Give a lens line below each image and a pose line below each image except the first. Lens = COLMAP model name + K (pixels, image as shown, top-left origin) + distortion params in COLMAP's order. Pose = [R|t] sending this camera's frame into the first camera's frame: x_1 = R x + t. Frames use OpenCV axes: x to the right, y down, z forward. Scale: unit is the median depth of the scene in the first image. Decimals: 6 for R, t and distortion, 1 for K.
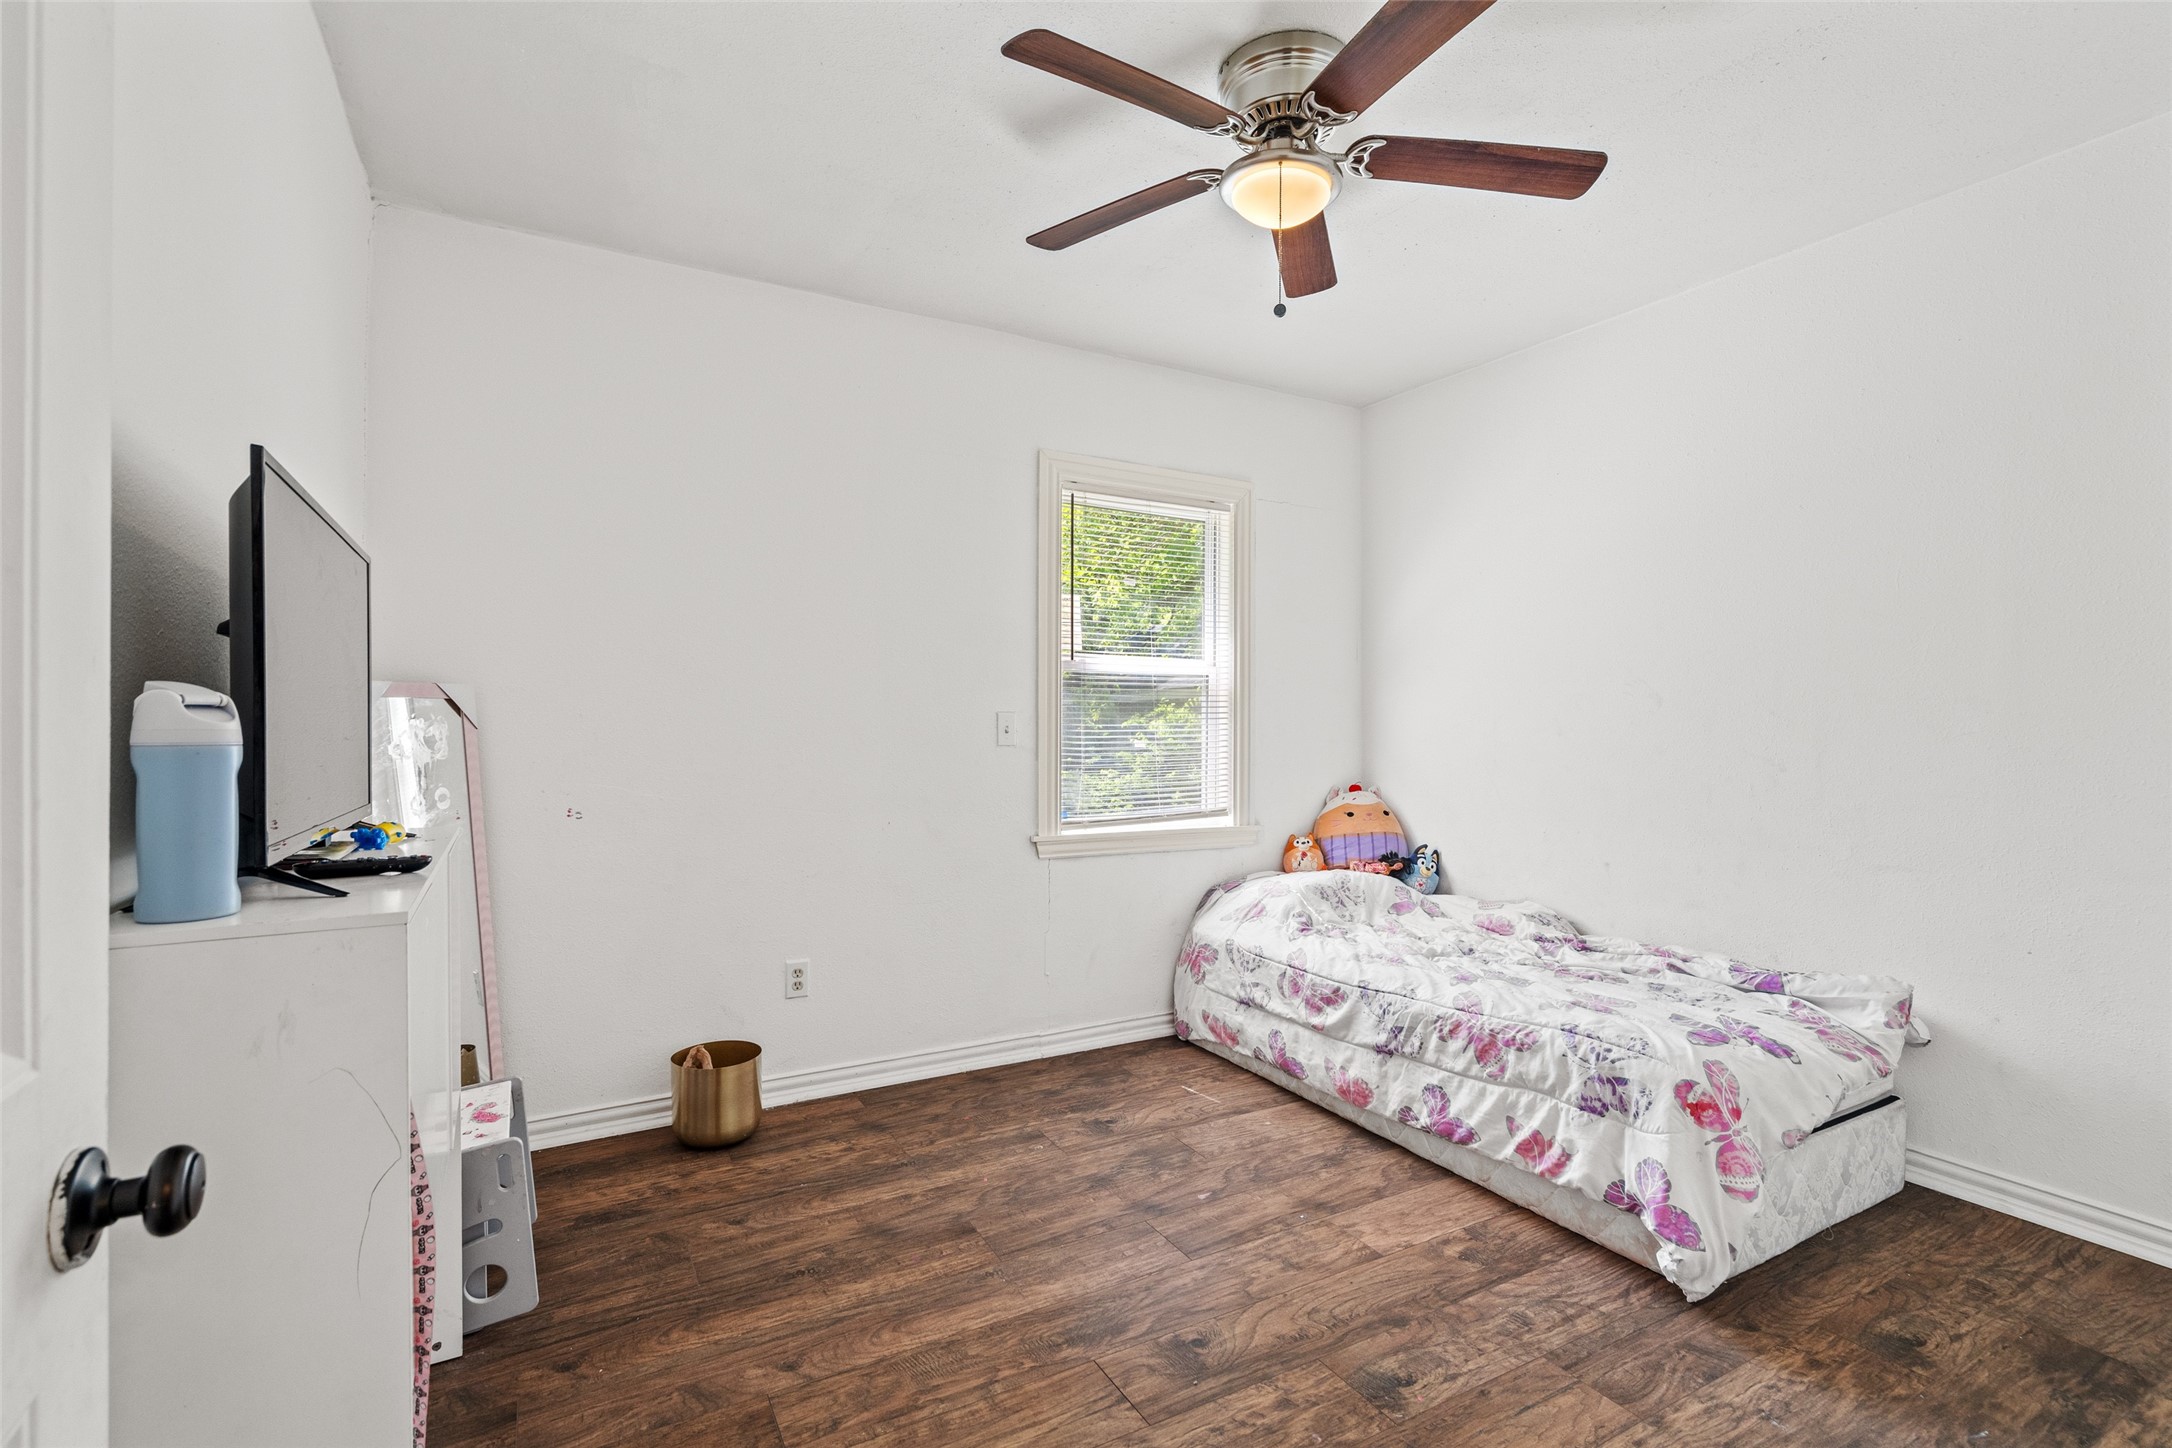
lens RADIAL K [[978.2, 0, 1084.7], [0, 978.2, 729.7], [0, 0, 1]] dist [-0.004190, -0.000135]
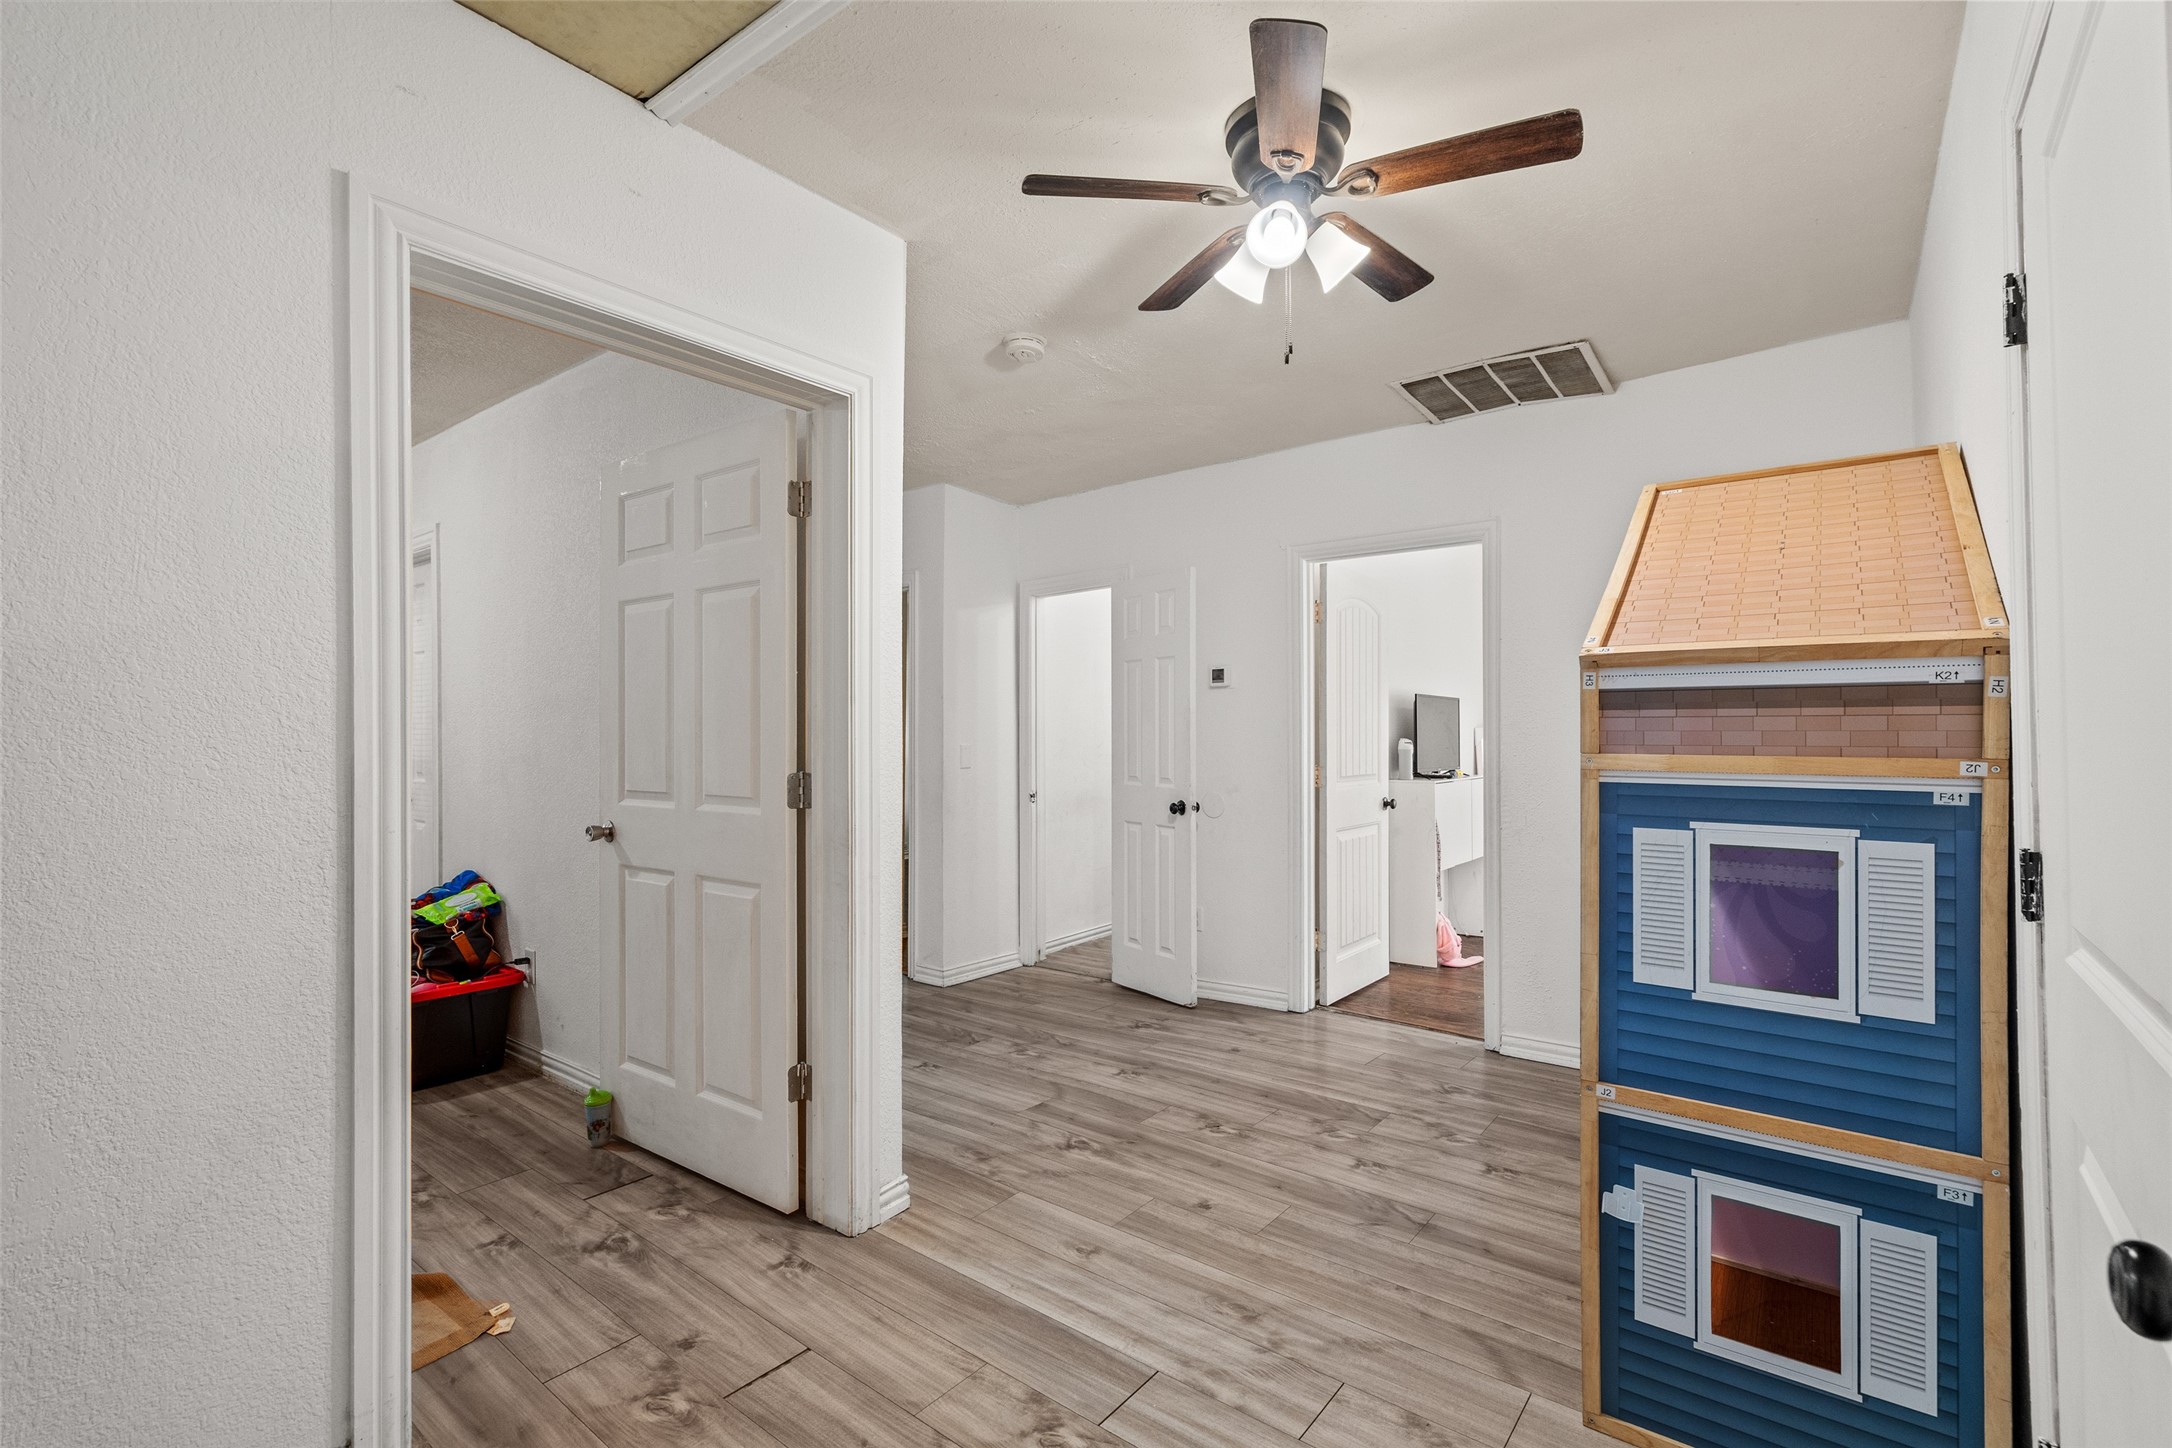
lens RADIAL K [[978.2, 0, 1084.7], [0, 978.2, 729.7], [0, 0, 1]] dist [-0.004190, -0.000135]
pose [[0.391981, -0.004499, -0.919962, 3.413630], [0.001887, 0.999990, -0.004087, -0.078469], [0.919971, -0.000134, 0.391986, -2.802145]]
